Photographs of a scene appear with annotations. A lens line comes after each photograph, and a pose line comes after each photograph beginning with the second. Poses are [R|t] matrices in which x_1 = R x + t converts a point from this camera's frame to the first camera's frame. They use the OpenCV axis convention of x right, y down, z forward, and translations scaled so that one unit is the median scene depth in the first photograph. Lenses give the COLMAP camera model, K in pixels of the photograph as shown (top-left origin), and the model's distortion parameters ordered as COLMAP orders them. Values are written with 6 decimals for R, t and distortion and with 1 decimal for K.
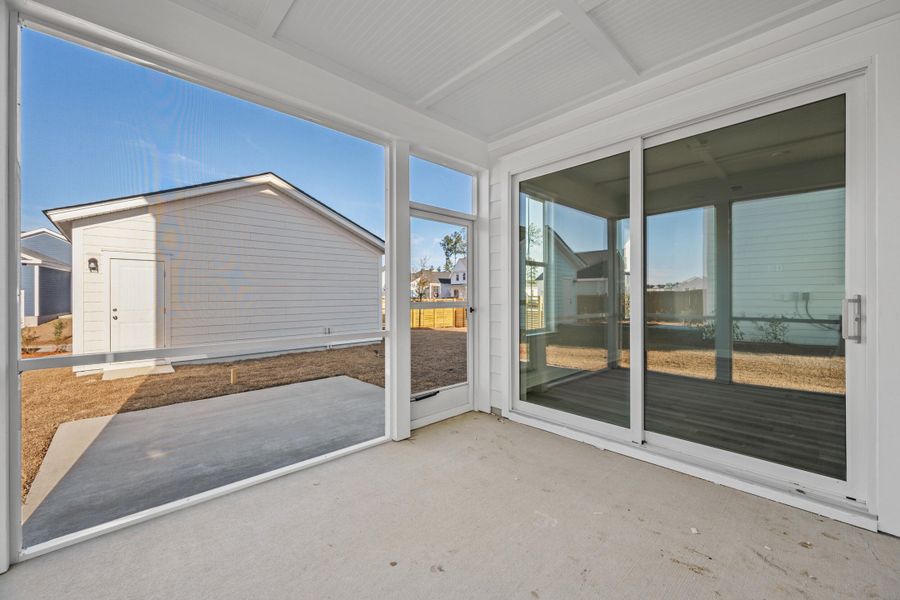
lens RADIAL K [[355.2, 0, 450.1], [0, 355.2, 288.7], [0, 0, 1]] dist [-0.000847, -0.000143]
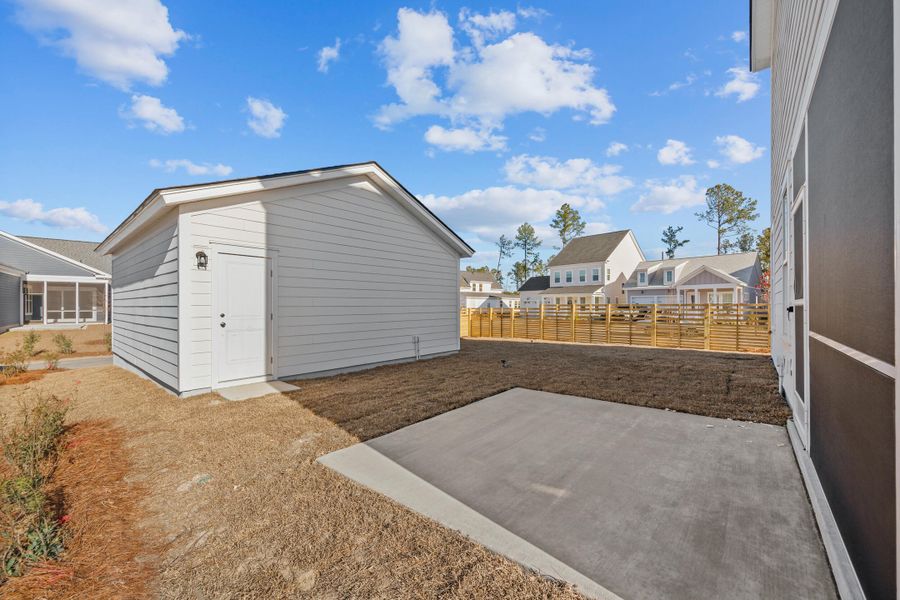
lens RADIAL K [[353.4, 0, 452.6], [0, 353.4, 301.9], [0, 0, 1]] dist [0.000486, 0.000034]
pose [[0.993772, 0.002549, 0.111406, -0.486497], [-0.003139, 0.999982, 0.005119, 0.021112], [-0.111390, -0.005437, 0.993762, 0.116564]]
